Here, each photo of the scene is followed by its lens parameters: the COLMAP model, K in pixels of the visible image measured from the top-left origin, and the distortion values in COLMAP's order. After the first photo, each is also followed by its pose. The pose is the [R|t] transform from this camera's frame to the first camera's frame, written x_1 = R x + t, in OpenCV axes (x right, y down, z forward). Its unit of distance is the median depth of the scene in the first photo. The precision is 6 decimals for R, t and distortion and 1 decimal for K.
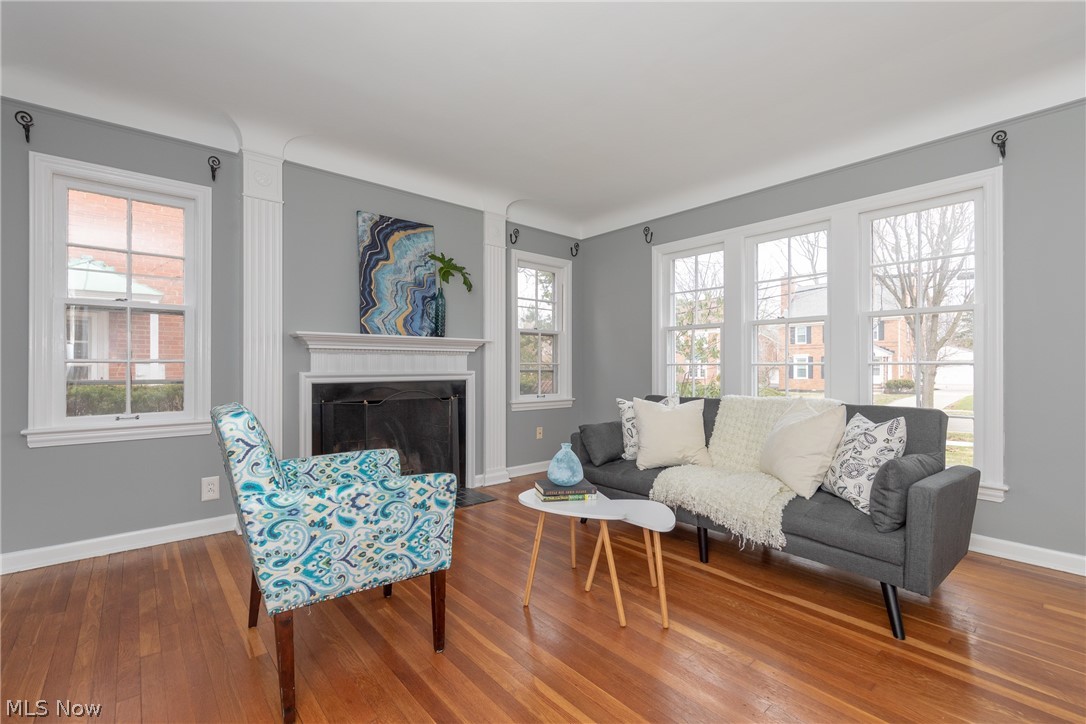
lens RADIAL K [[483.0, 0, 544.9], [0, 483.0, 363.1], [0, 0, 1]] dist [0.003709, 0.000276]
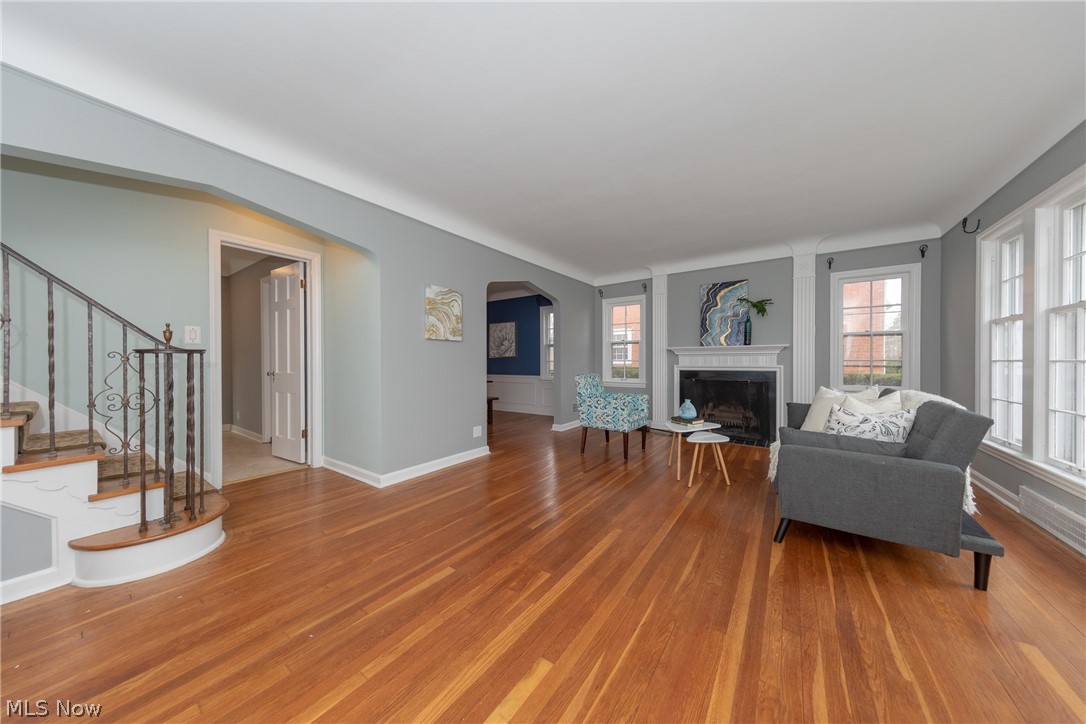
lens RADIAL K [[346.6, 0, 545.1], [0, 346.6, 363.1], [0, 0, 1]] dist [0.000195, 0.000007]
pose [[0.241549, 0.003266, -0.970383, 0.840795], [0.008131, 0.999952, 0.005390, -0.003369], [0.970355, -0.009192, 0.241511, 0.015864]]
